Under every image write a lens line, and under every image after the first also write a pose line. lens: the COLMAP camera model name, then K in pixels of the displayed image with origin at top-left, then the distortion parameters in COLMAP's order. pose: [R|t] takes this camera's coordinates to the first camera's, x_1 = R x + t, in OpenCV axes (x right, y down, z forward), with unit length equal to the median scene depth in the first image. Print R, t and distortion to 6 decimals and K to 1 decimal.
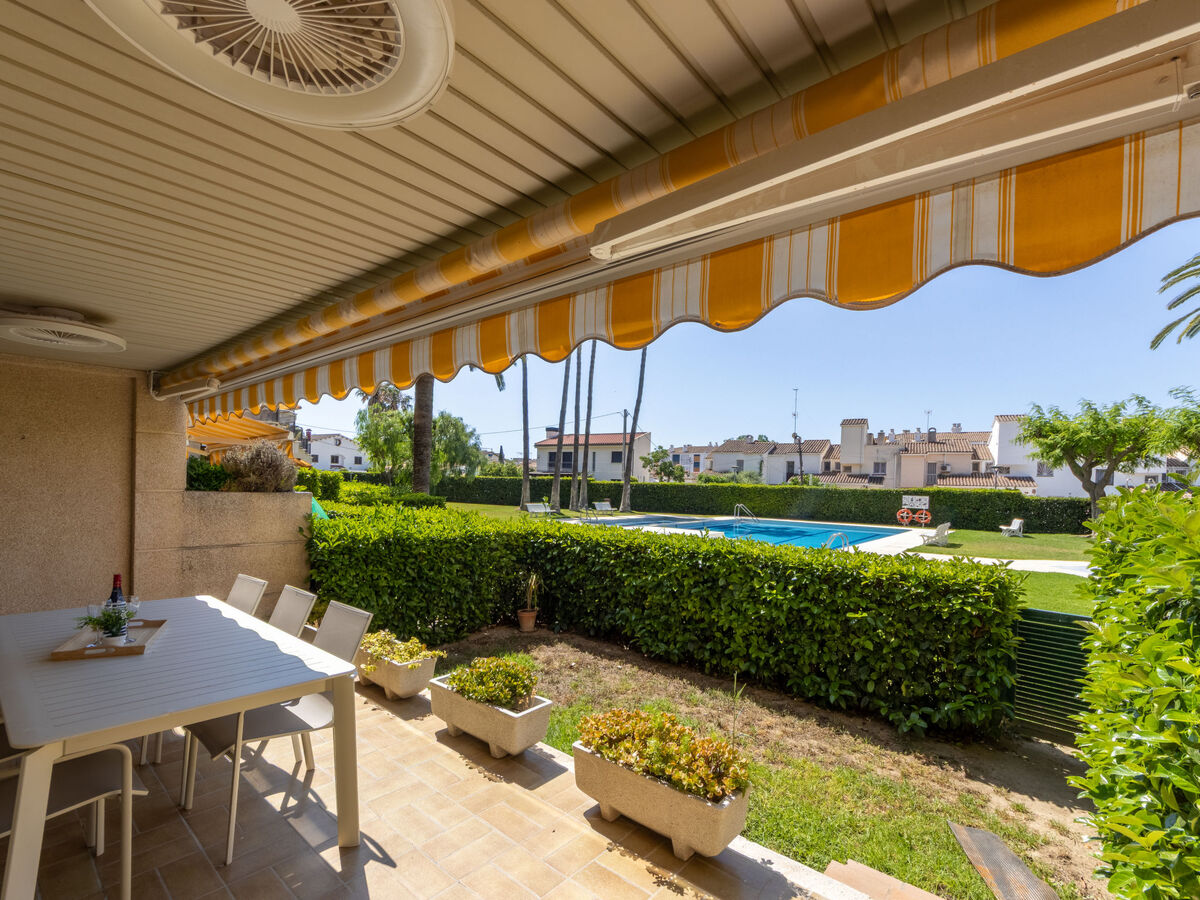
lens RADIAL K [[520.1, 0, 587.1], [0, 520.1, 474.2], [0, 0, 1]] dist [-0.002945, -0.002424]
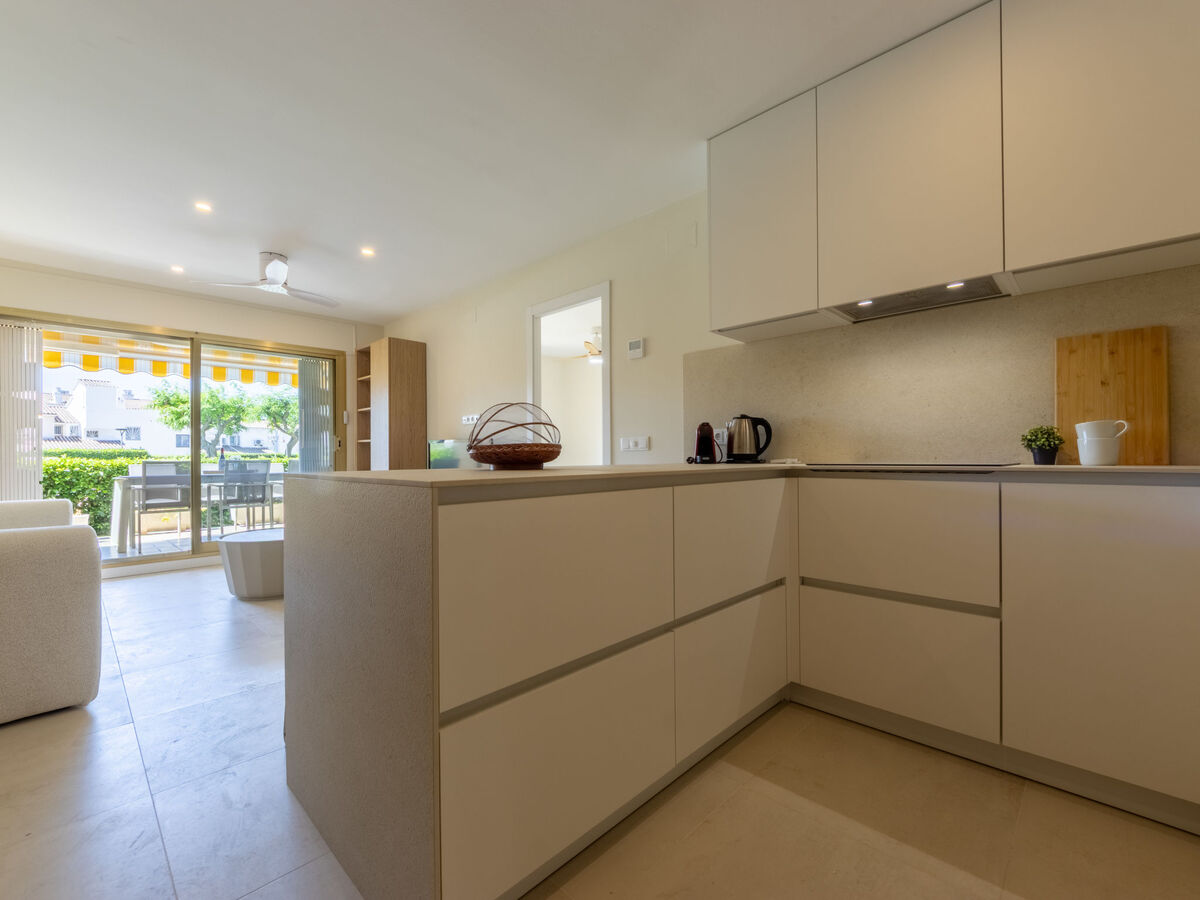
lens RADIAL K [[520.1, 0, 607.4], [0, 520.1, 454.9], [0, 0, 1]] dist [-0.002945, -0.002424]
pose [[0.025868, -0.023867, 0.999380, -0.202252], [0.000206, 0.999715, 0.023870, 0.010190], [-0.999665, -0.000412, 0.025865, -0.054244]]
